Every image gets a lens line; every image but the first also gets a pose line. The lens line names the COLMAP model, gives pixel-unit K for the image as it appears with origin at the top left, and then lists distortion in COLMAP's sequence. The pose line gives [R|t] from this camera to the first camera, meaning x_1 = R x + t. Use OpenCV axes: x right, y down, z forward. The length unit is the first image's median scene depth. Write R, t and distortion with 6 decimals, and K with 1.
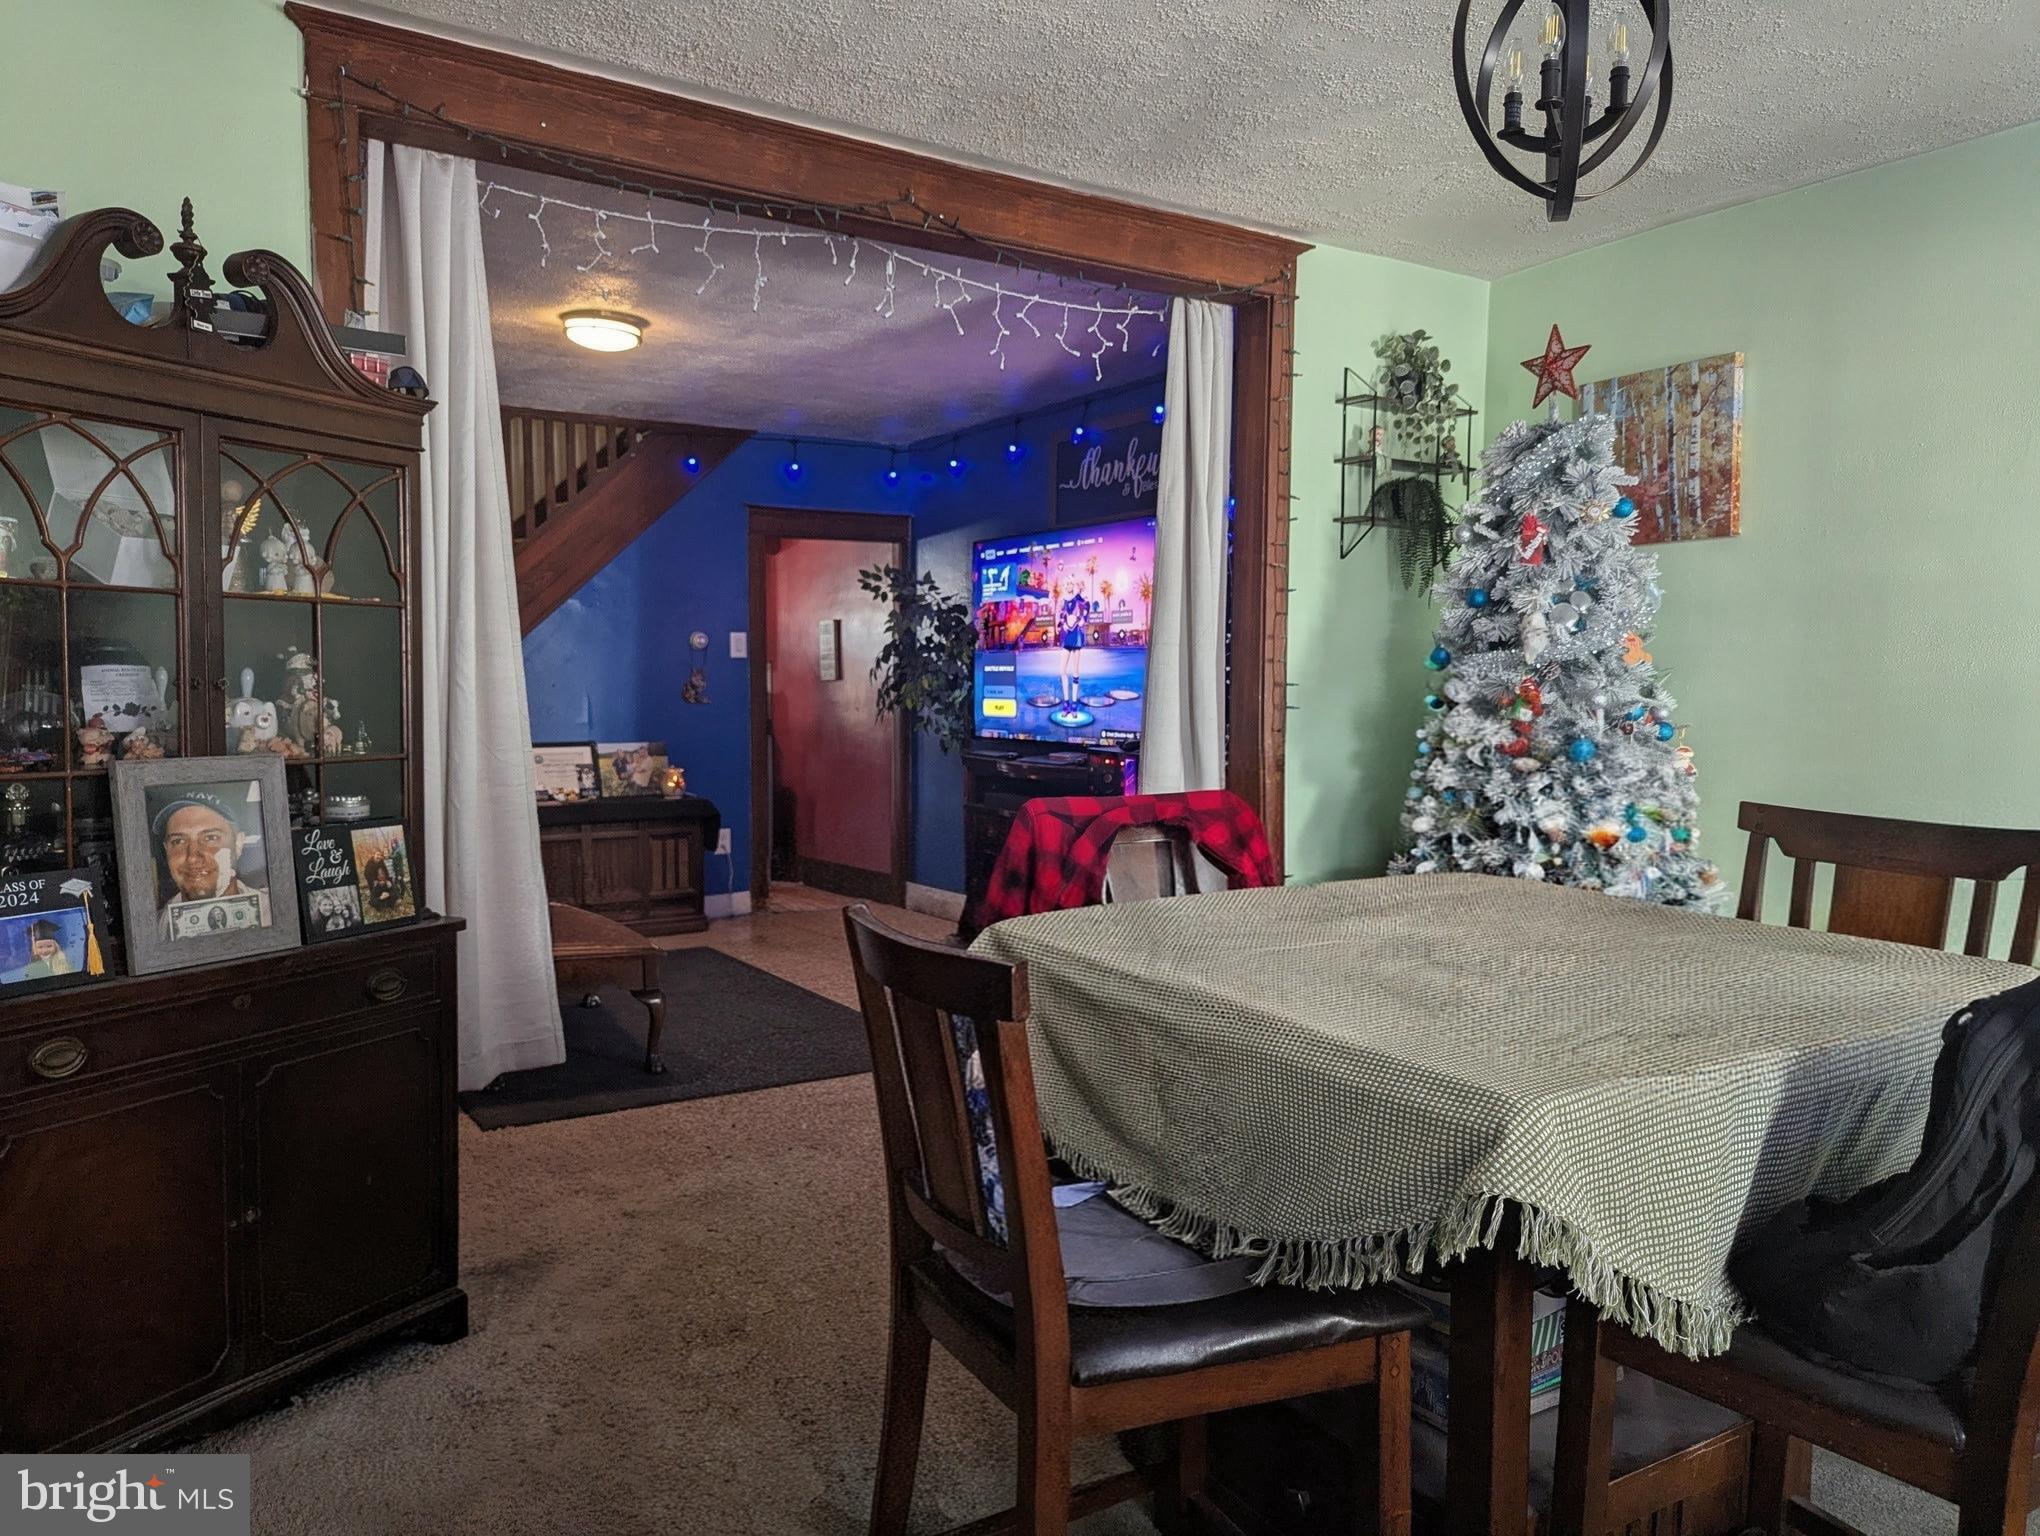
lens RADIAL K [[1435.5, 0, 1022.0], [0, 1435.5, 782.3], [0, 0, 1]] dist [0.062765, -0.054508]
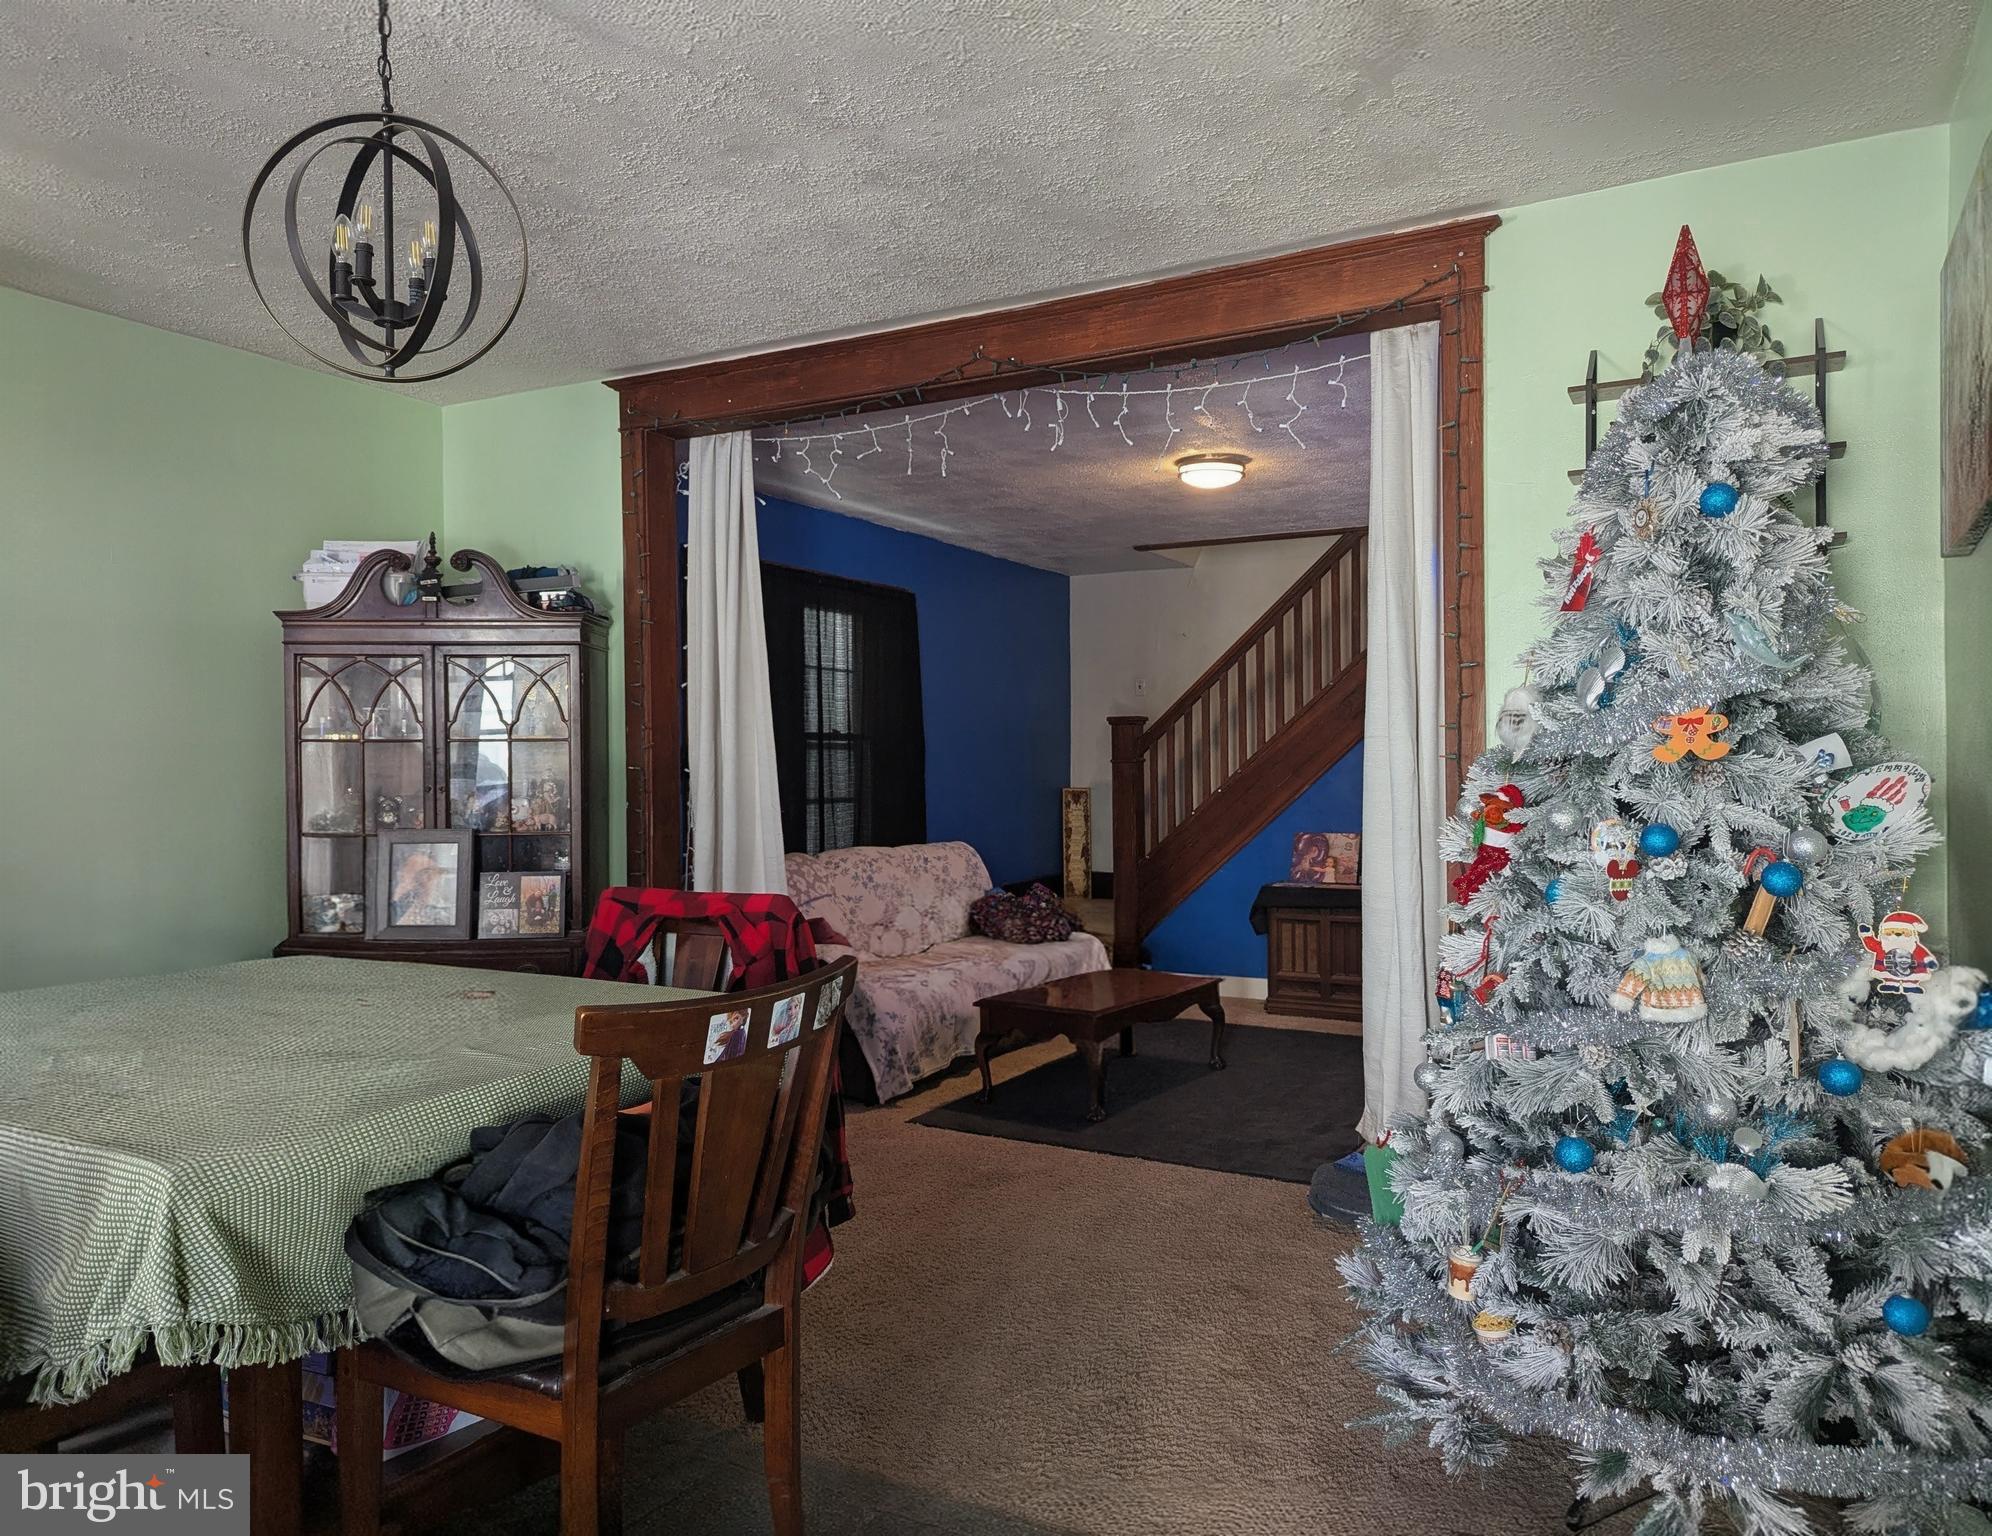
lens RADIAL K [[1349.6, 0, 979.6], [0, 1349.6, 767.2], [0, 0, 1]] dist [0.032795, -0.000035]
pose [[0.471609, -0.005166, -0.881793, 0.657229], [-0.054107, 0.997929, -0.034784, -0.037337], [0.880146, 0.064115, 0.470353, 0.410400]]
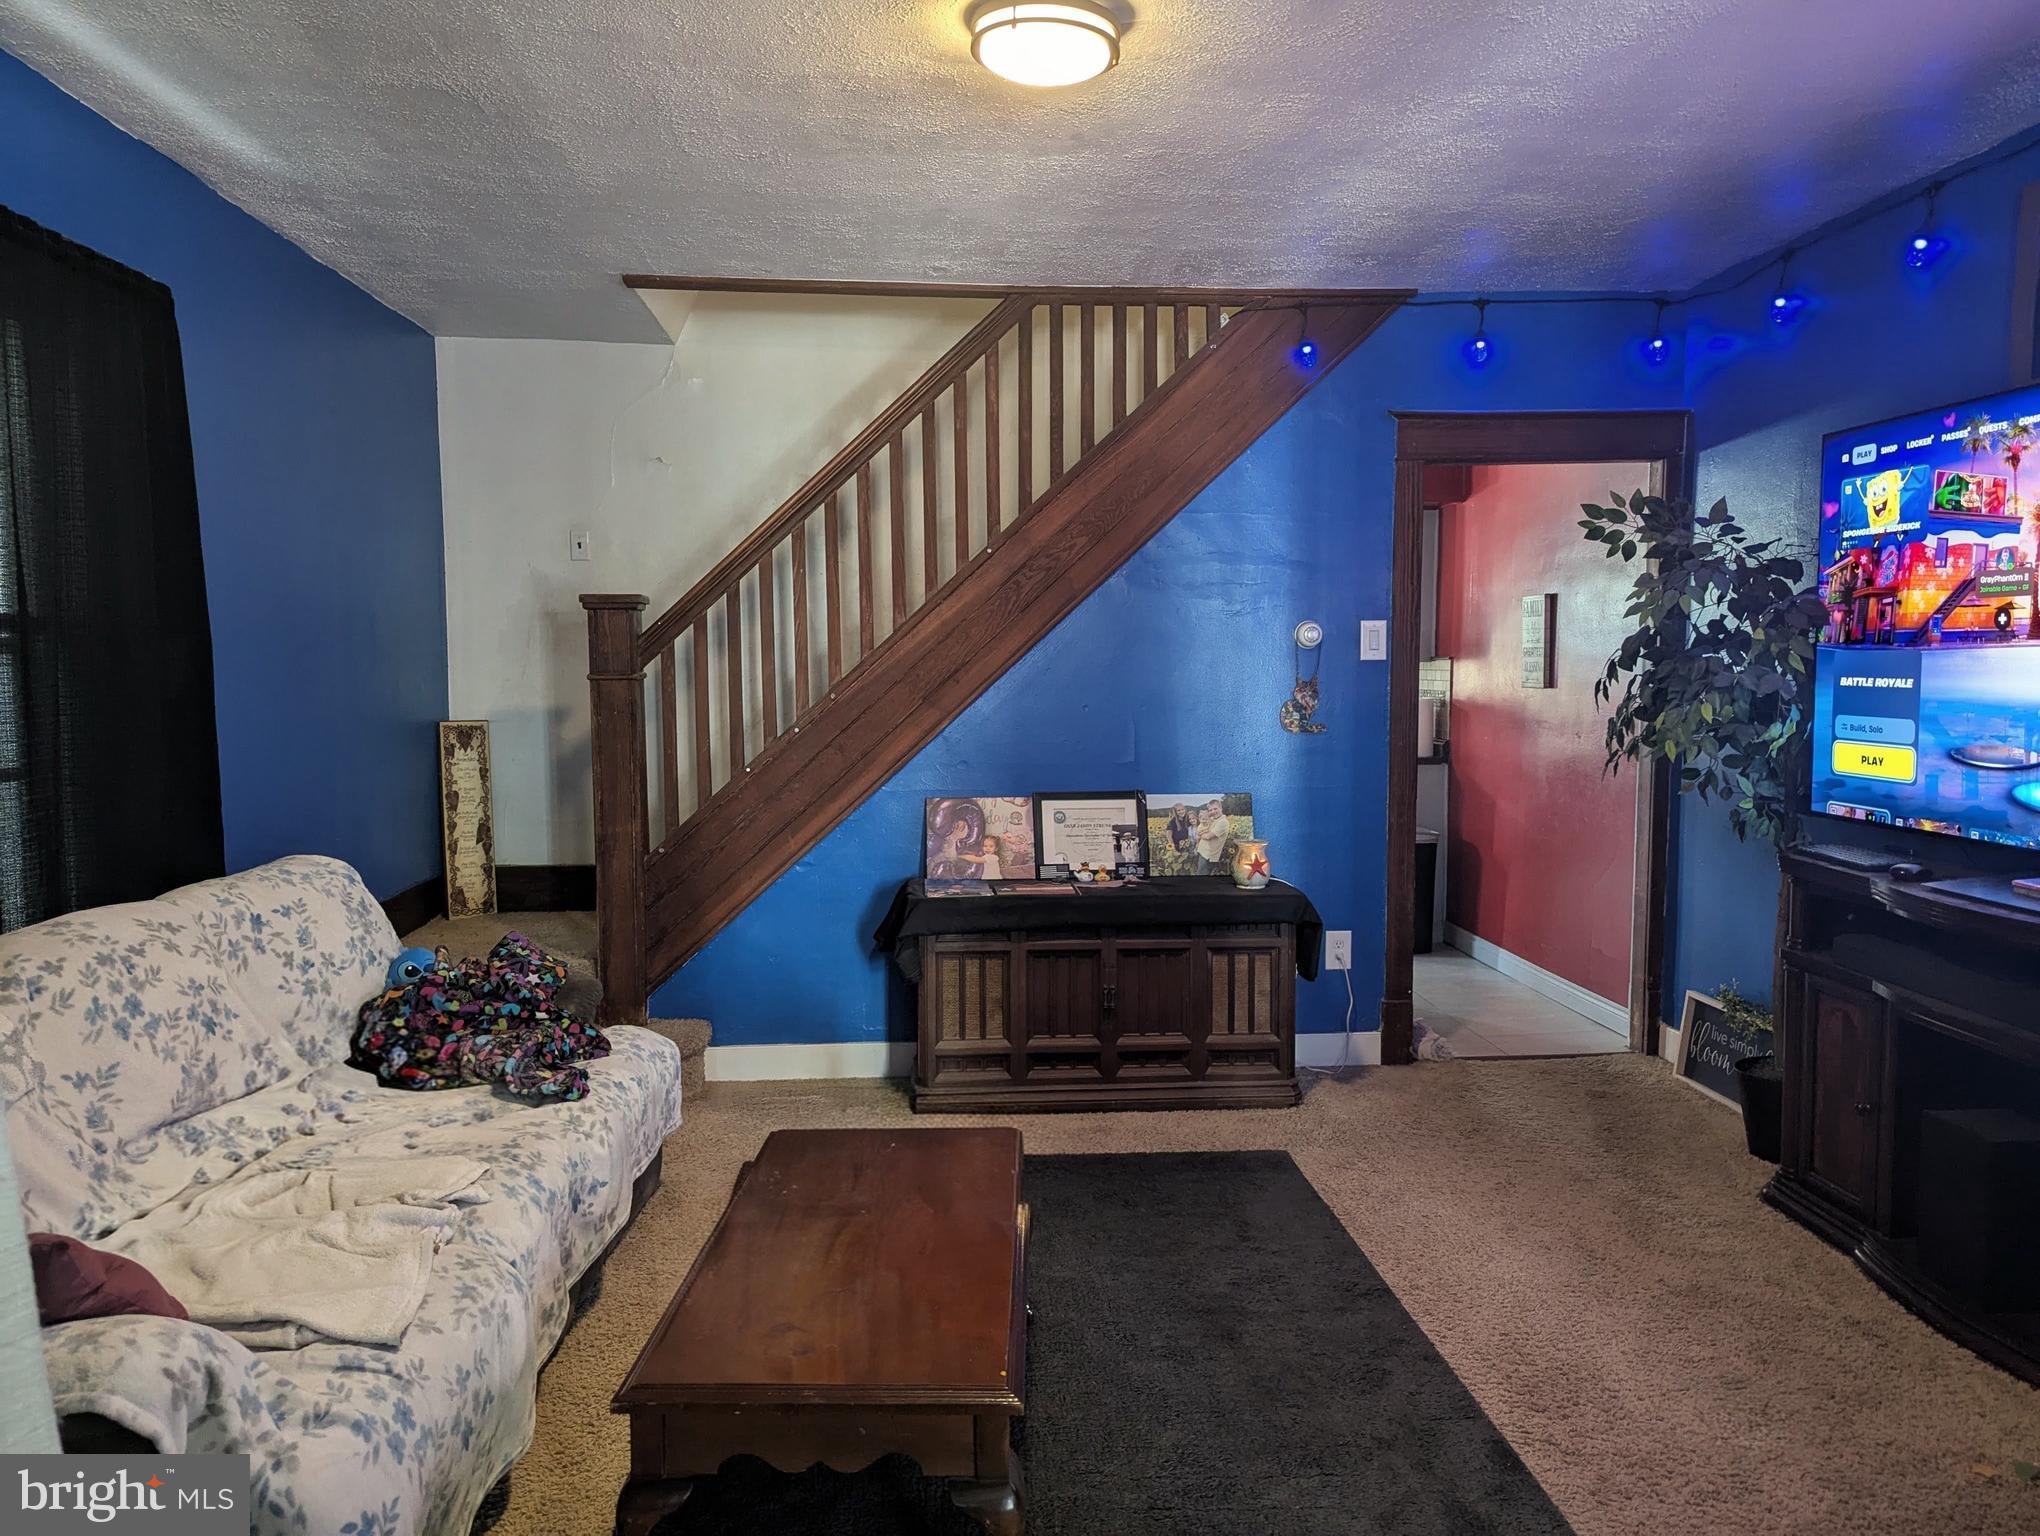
lens RADIAL K [[1435.5, 0, 1020.7], [0, 1435.5, 774.3], [0, 0, 1]] dist [0.062765, -0.054508]
pose [[0.878603, 0.033367, -0.476385, -0.052821], [-0.028701, 0.999442, 0.017069, -0.073453], [0.476689, -0.001324, 0.879071, 0.638937]]
